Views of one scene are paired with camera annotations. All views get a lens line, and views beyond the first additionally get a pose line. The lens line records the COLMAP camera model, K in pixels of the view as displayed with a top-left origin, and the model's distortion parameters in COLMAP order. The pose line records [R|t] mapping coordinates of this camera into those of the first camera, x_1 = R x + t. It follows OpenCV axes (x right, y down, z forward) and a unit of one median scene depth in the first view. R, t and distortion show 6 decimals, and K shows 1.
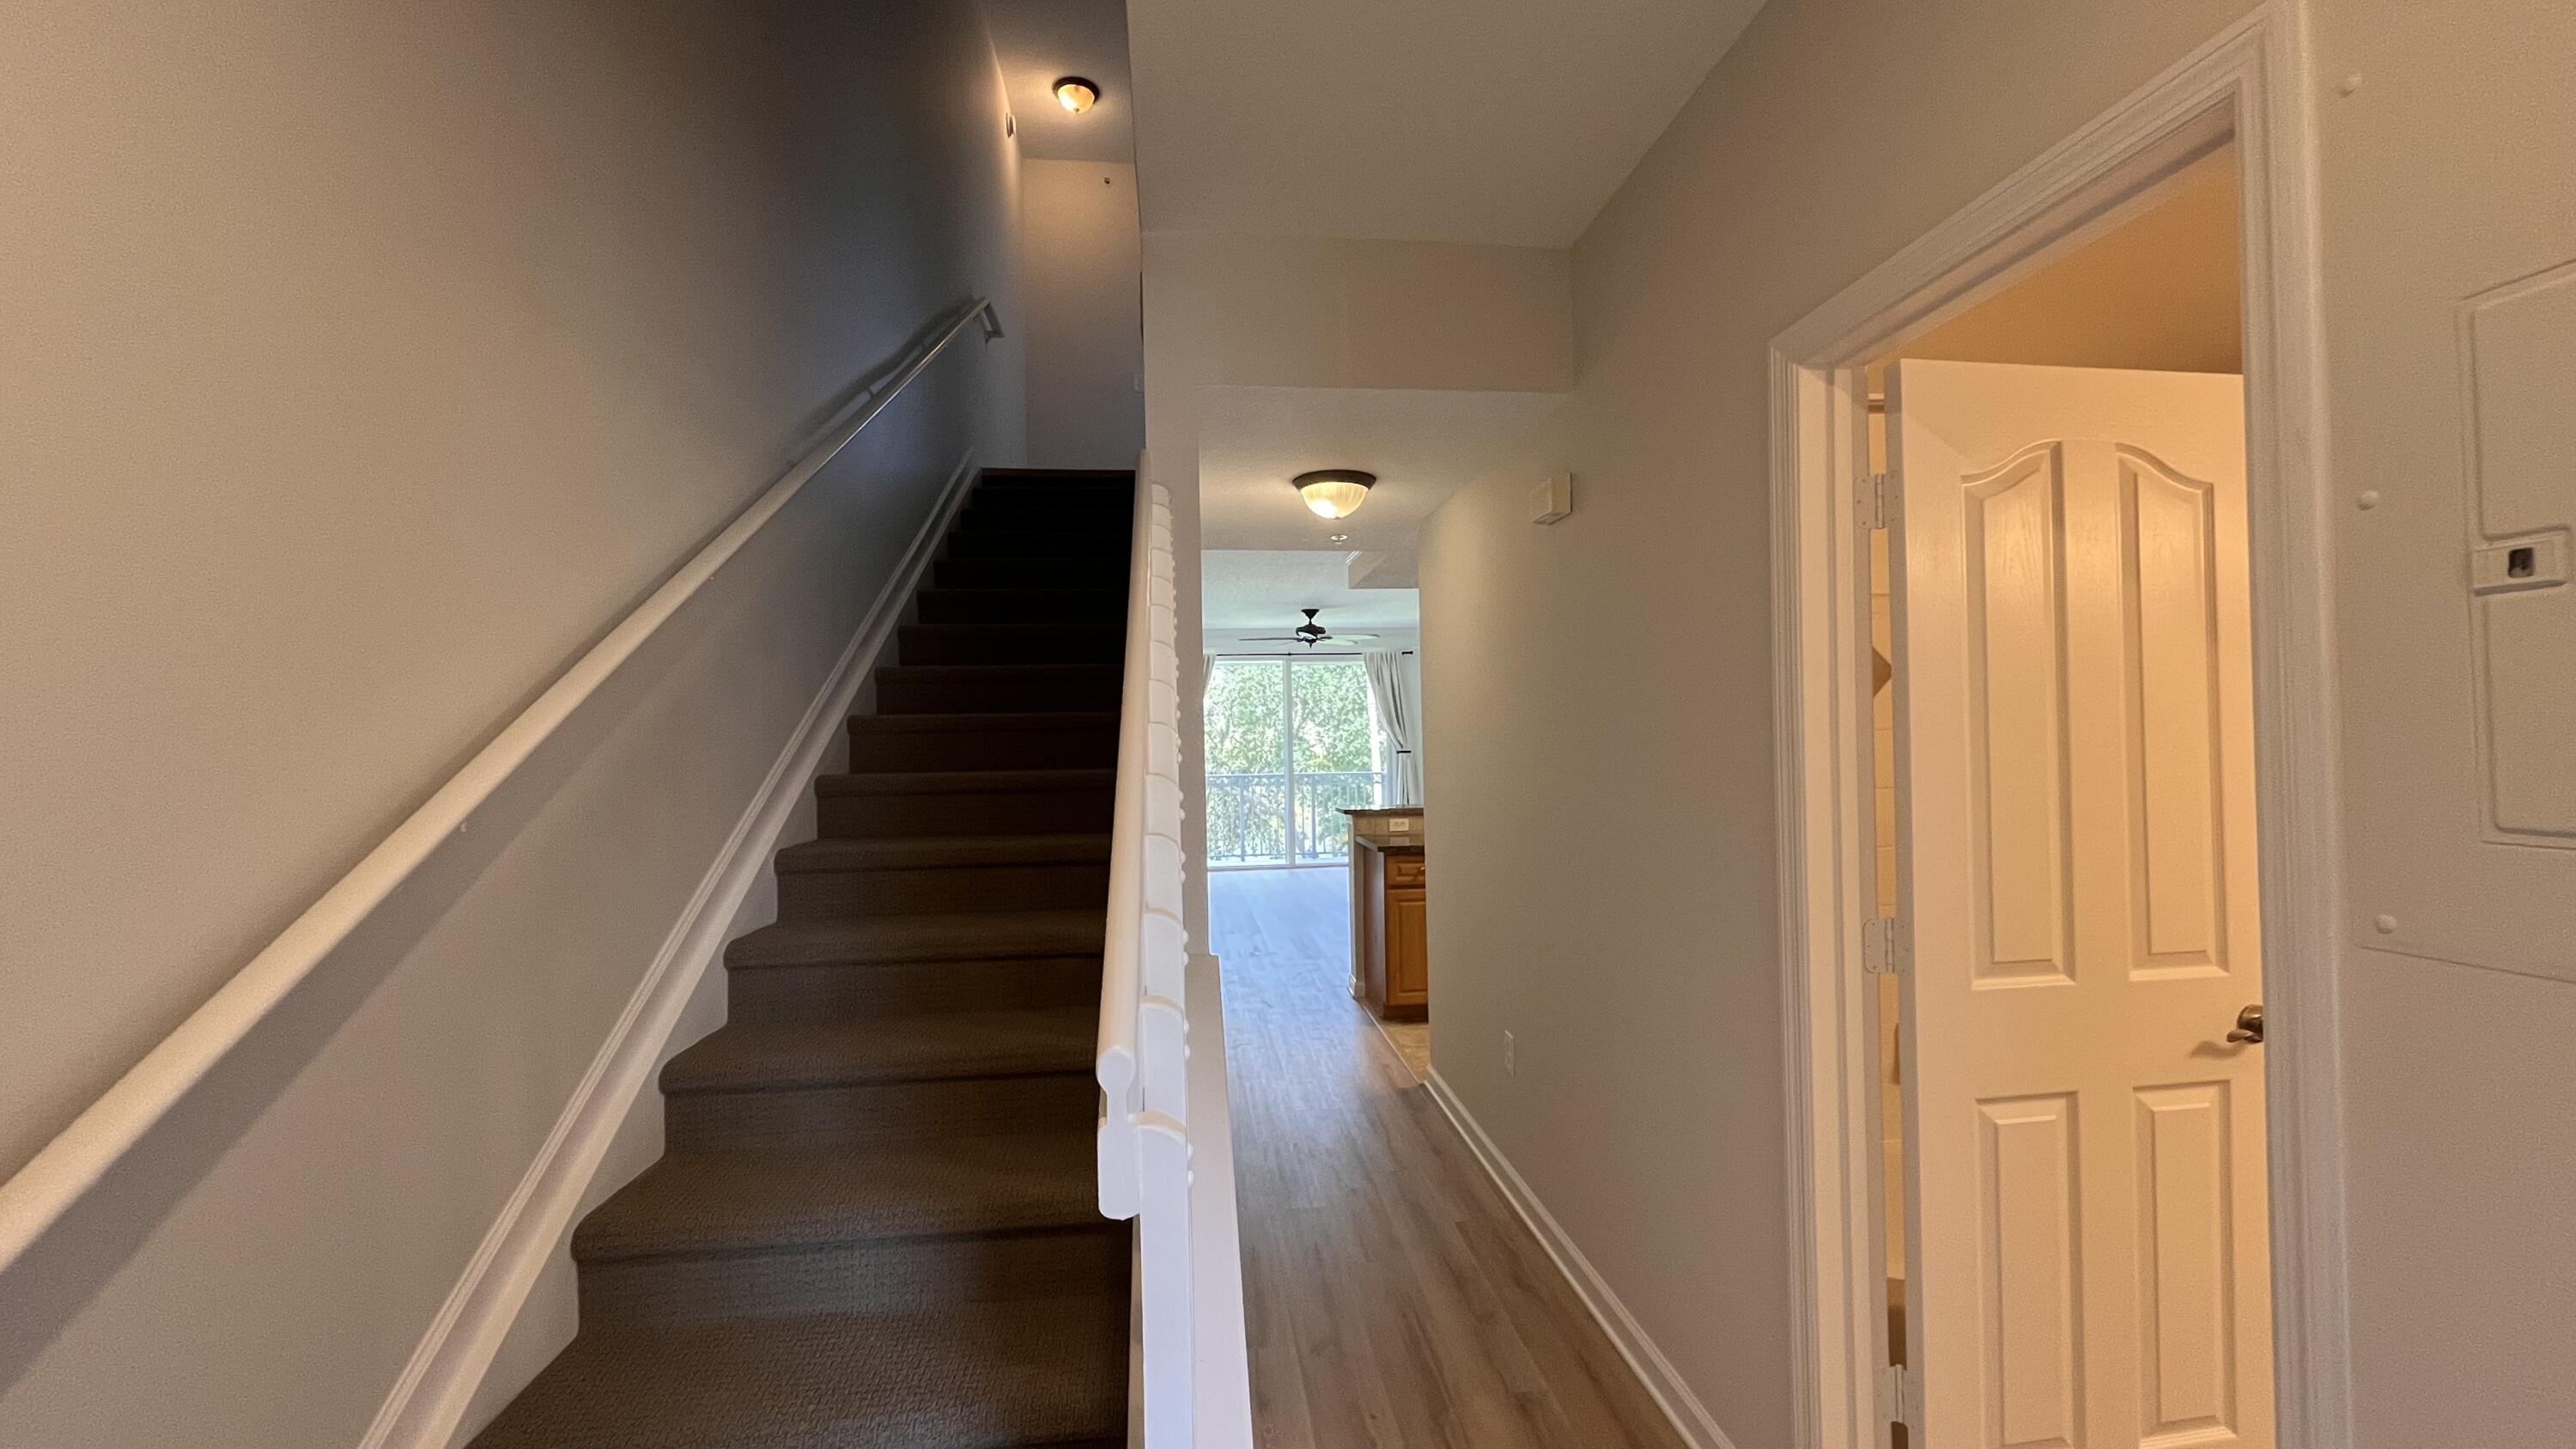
lens RADIAL K [[1041.5, 0, 1289.2], [0, 1041.5, 725.2], [0, 0, 1]] dist [-0.001316, -0.000856]
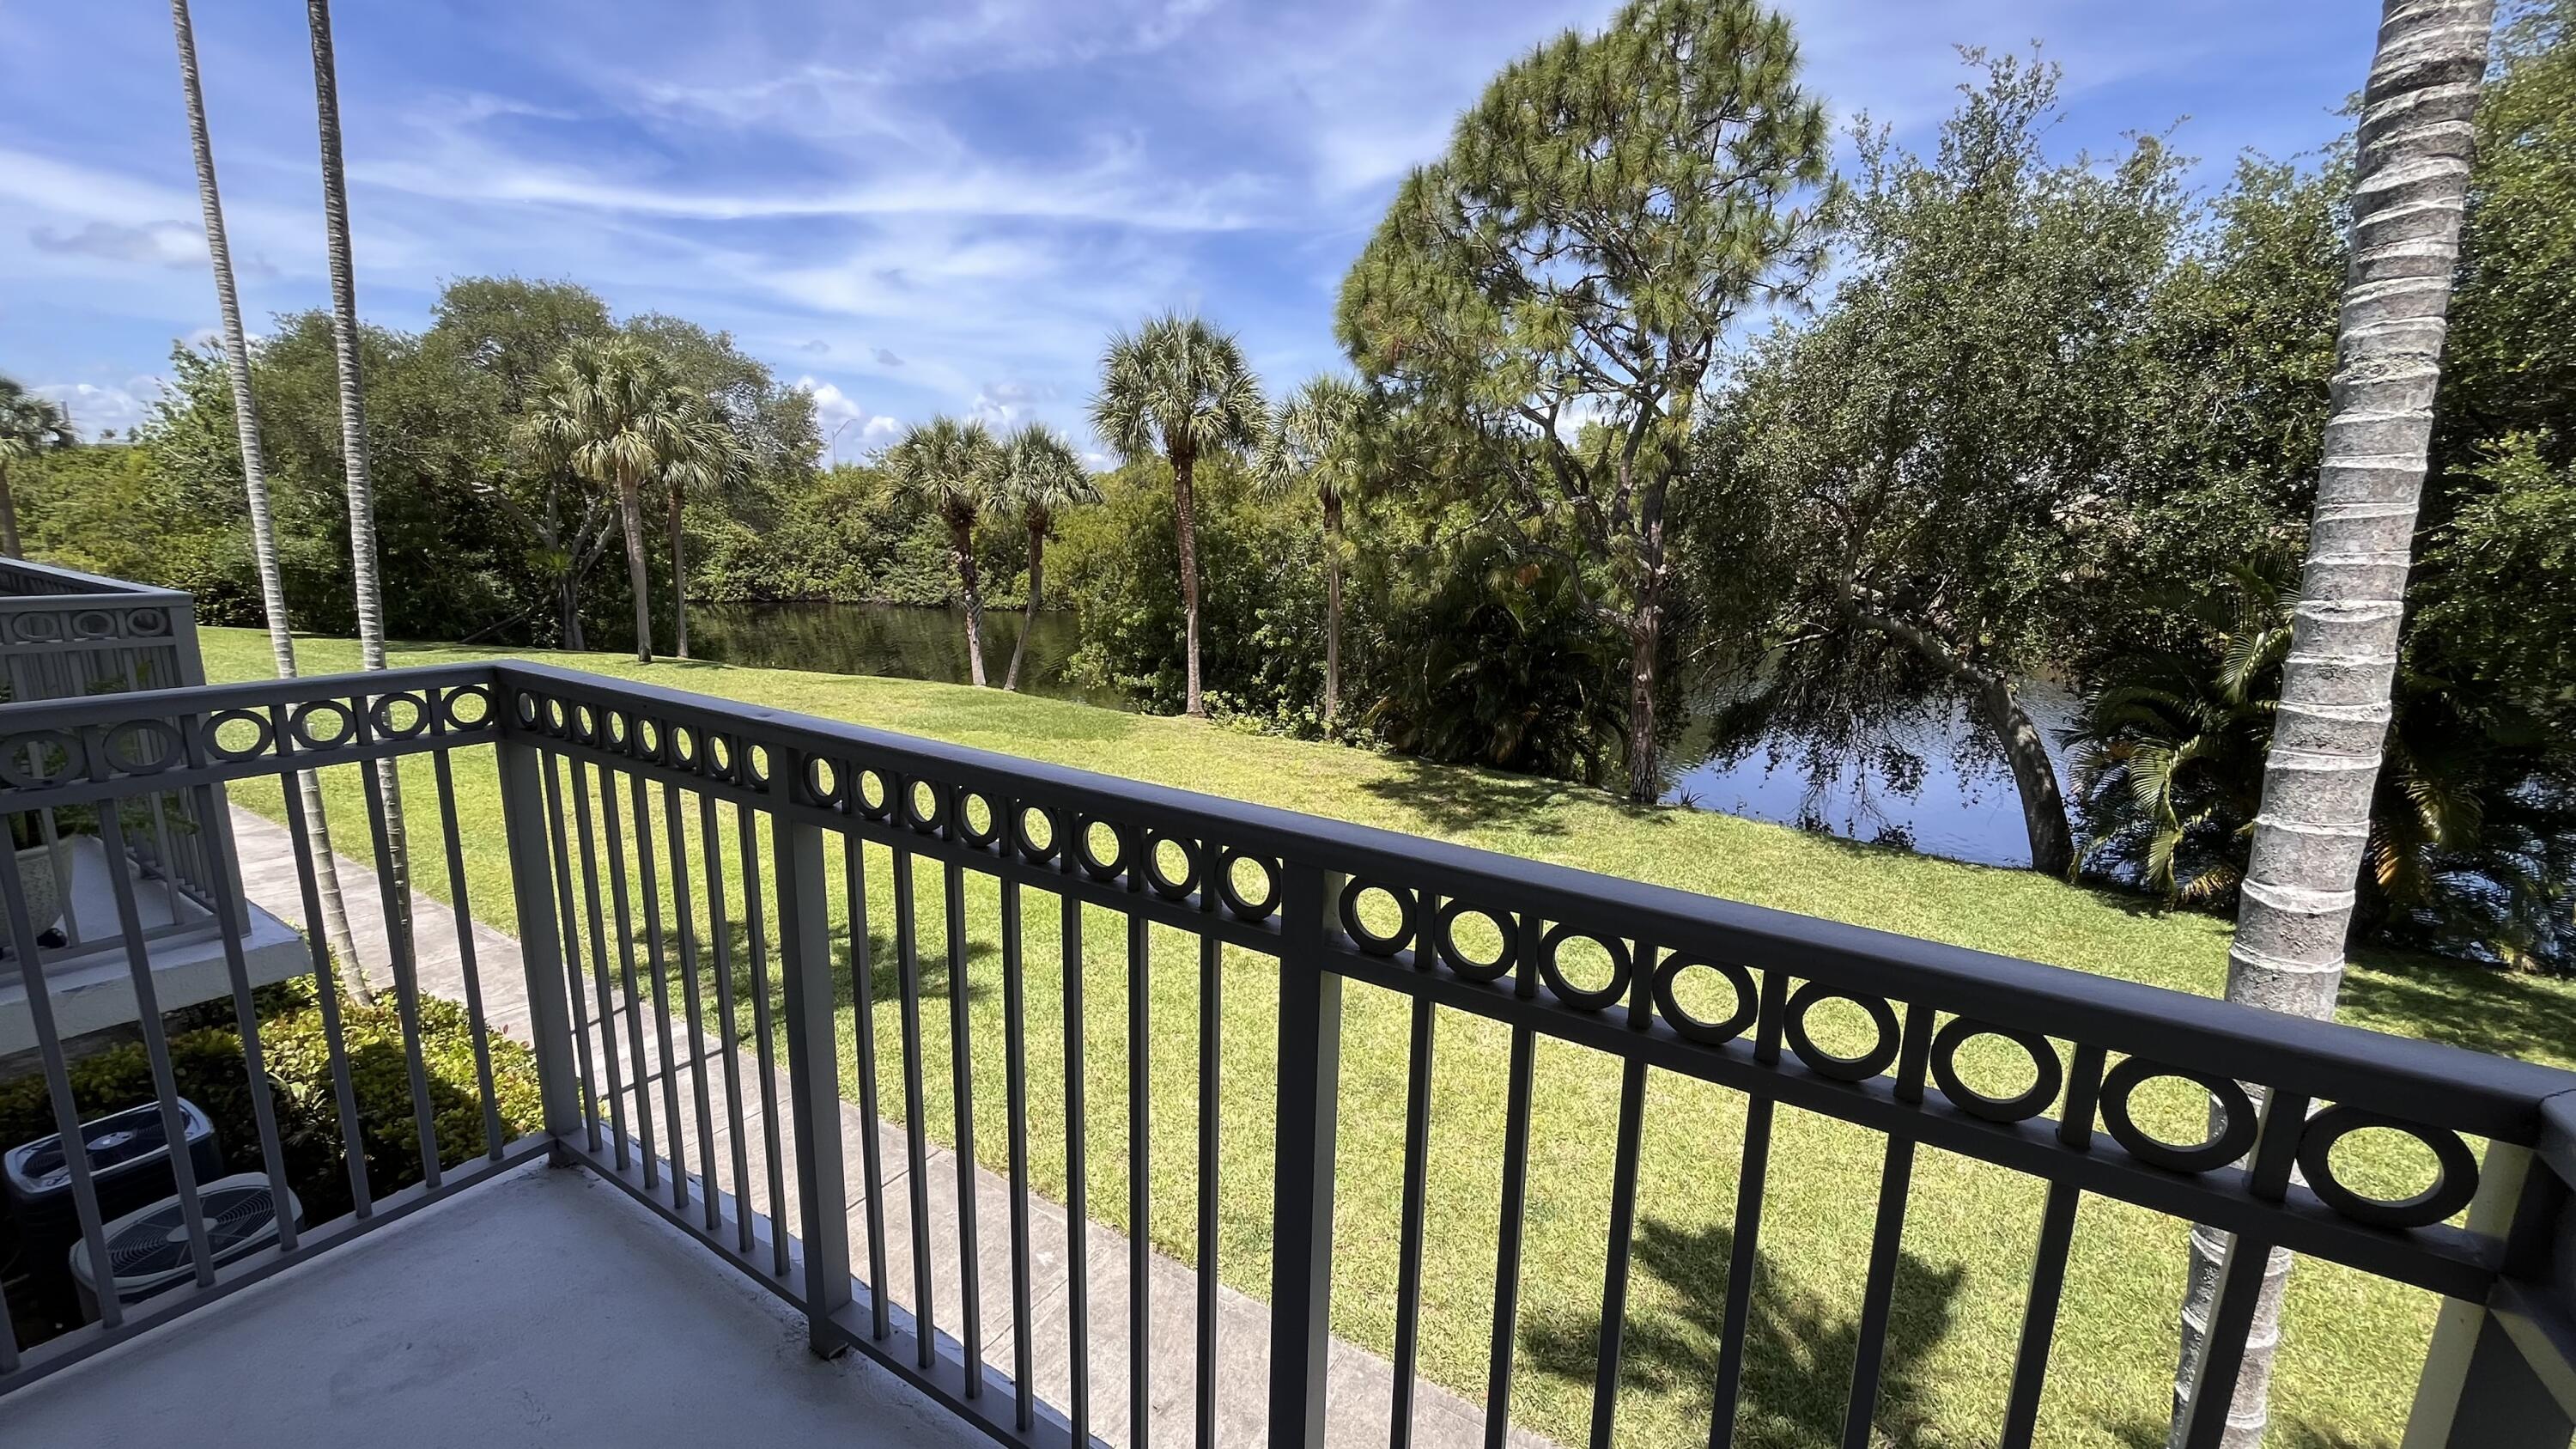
lens RADIAL K [[1043.1, 0, 1298.4], [0, 1043.1, 722.5], [0, 0, 1]] dist [0.000522, -0.000139]
pose [[0.793611, 0.164696, -0.585711, 0.057017], [-0.037489, 0.974074, 0.223103, 0.016423], [0.607270, -0.155099, 0.779210, 0.775503]]
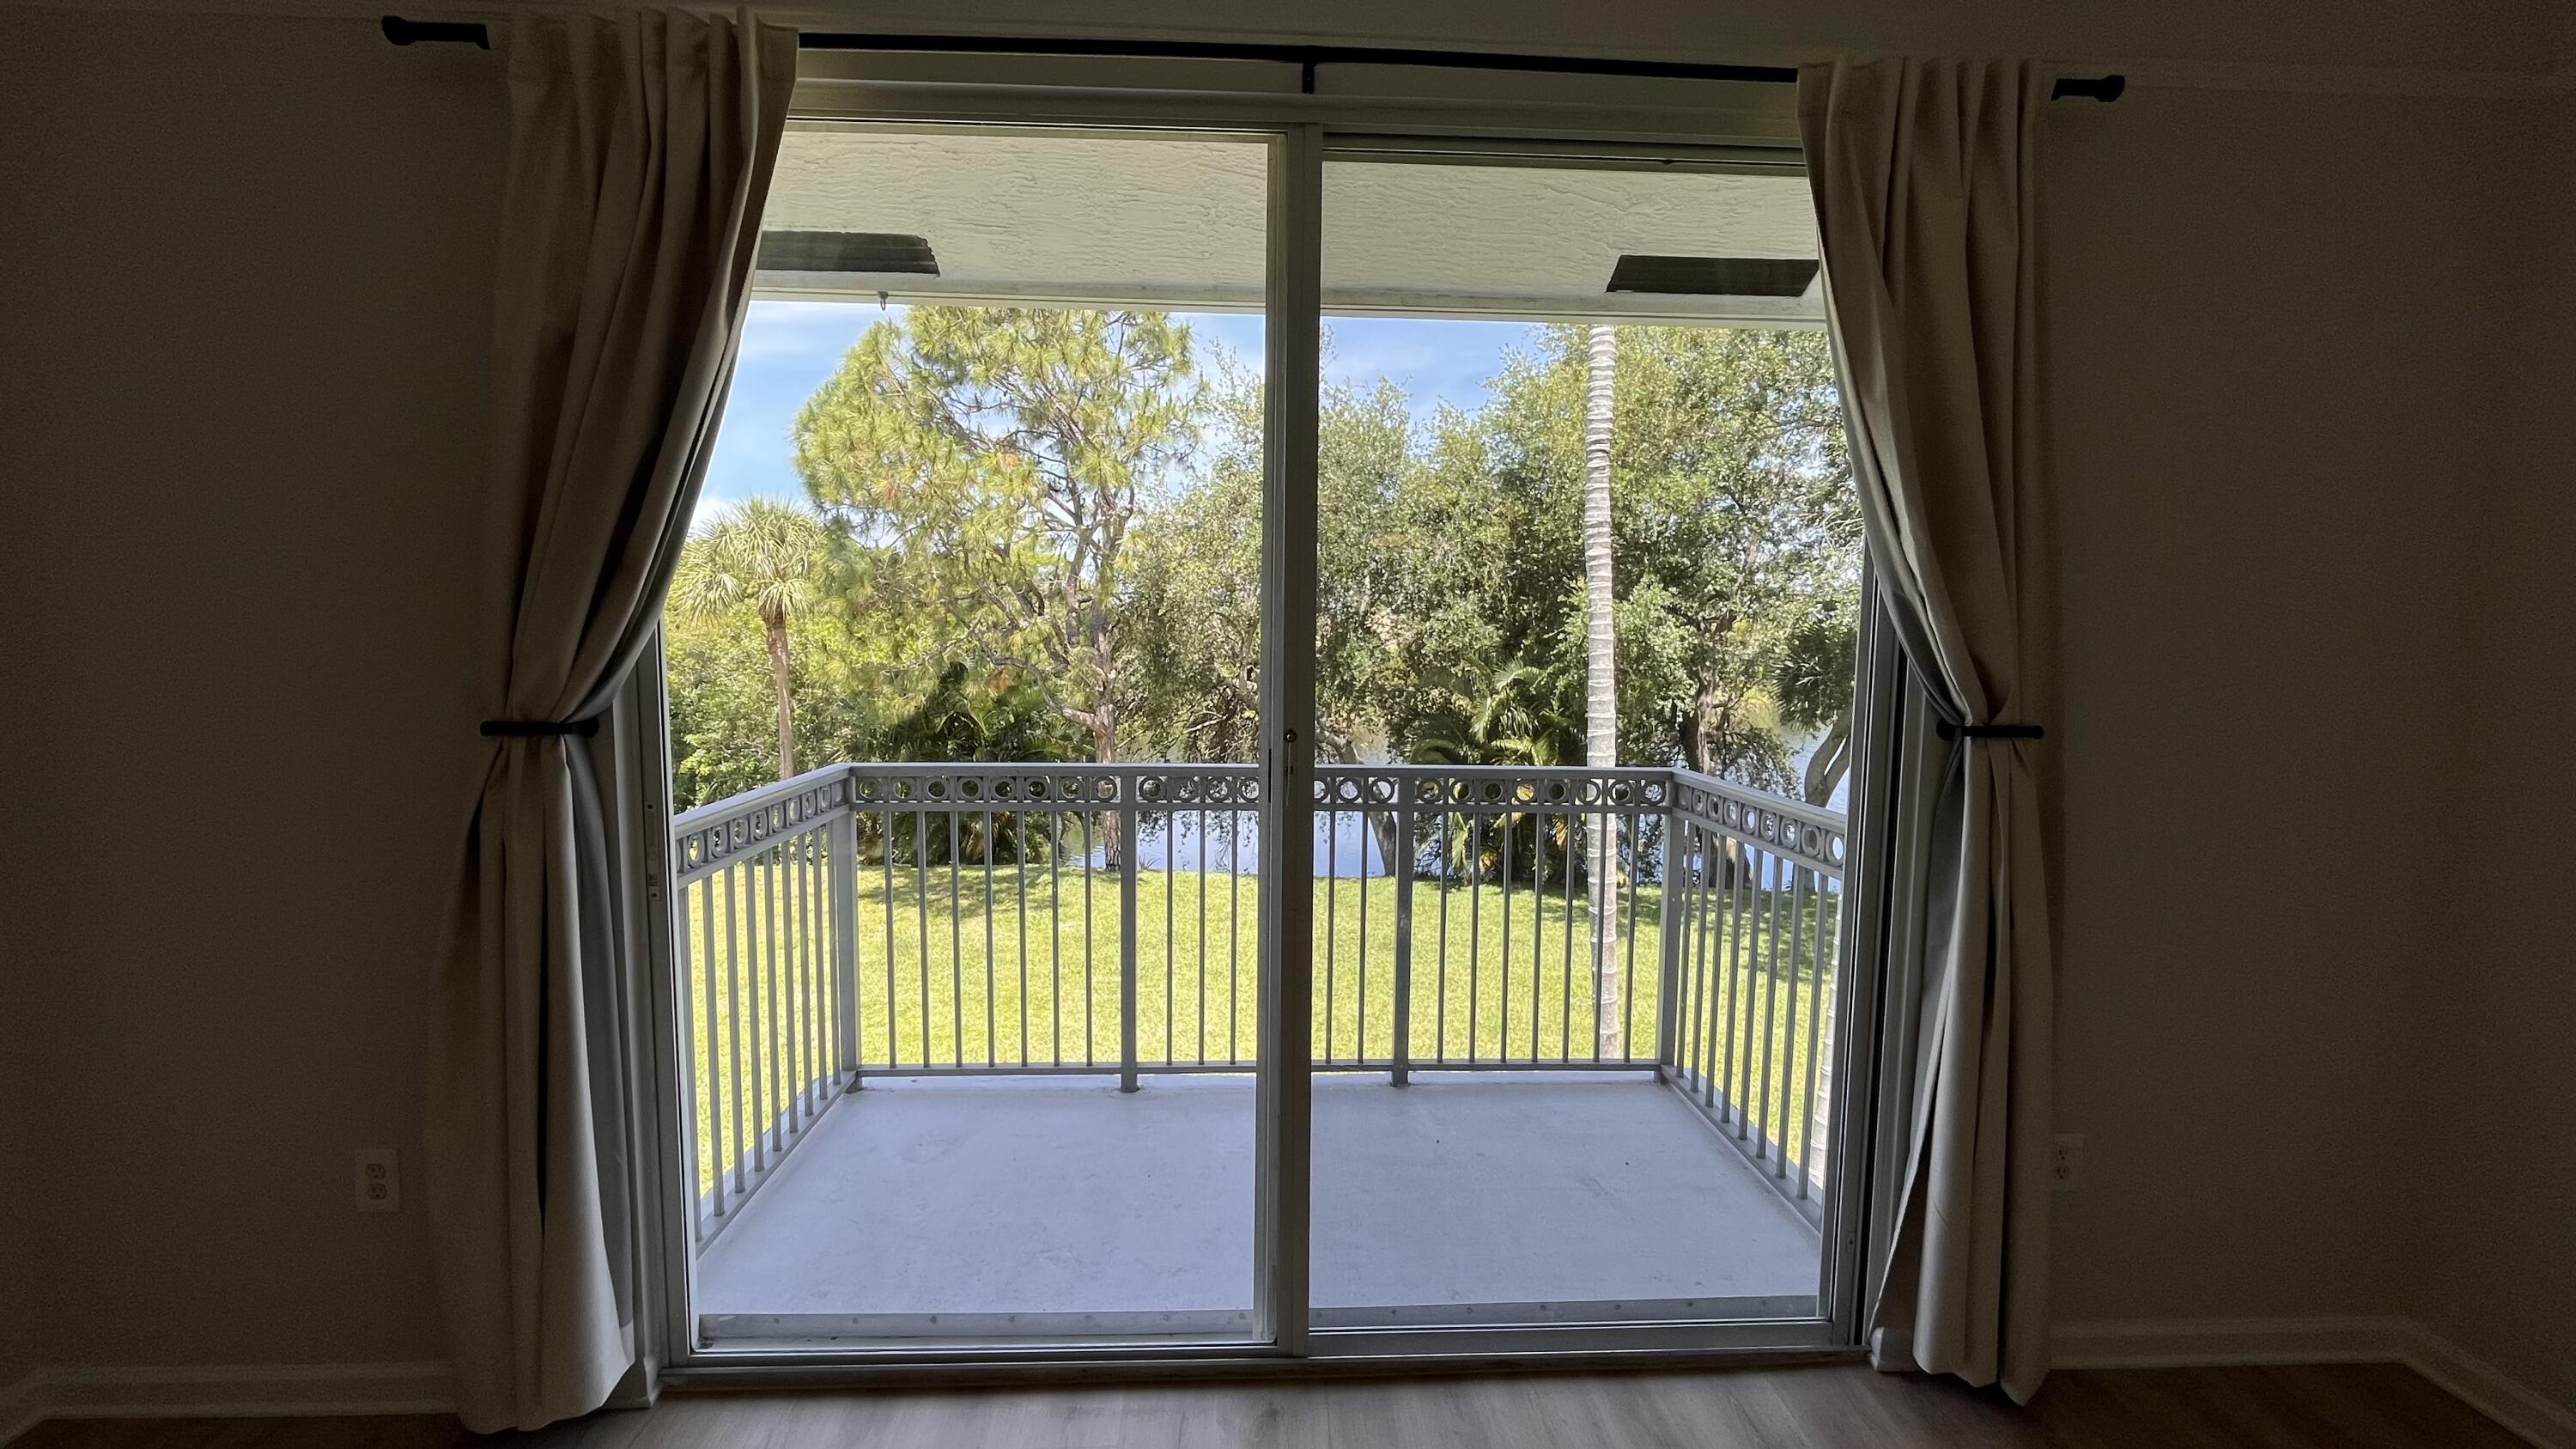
lens RADIAL K [[1041.5, 0, 1289.2], [0, 1041.5, 725.2], [0, 0, 1]] dist [-0.001316, -0.000856]
pose [[0.997410, 0.038640, -0.060661, 0.006824], [-0.032050, 0.993841, 0.106081, 0.007920], [0.064386, -0.103862, 0.992505, 0.612702]]
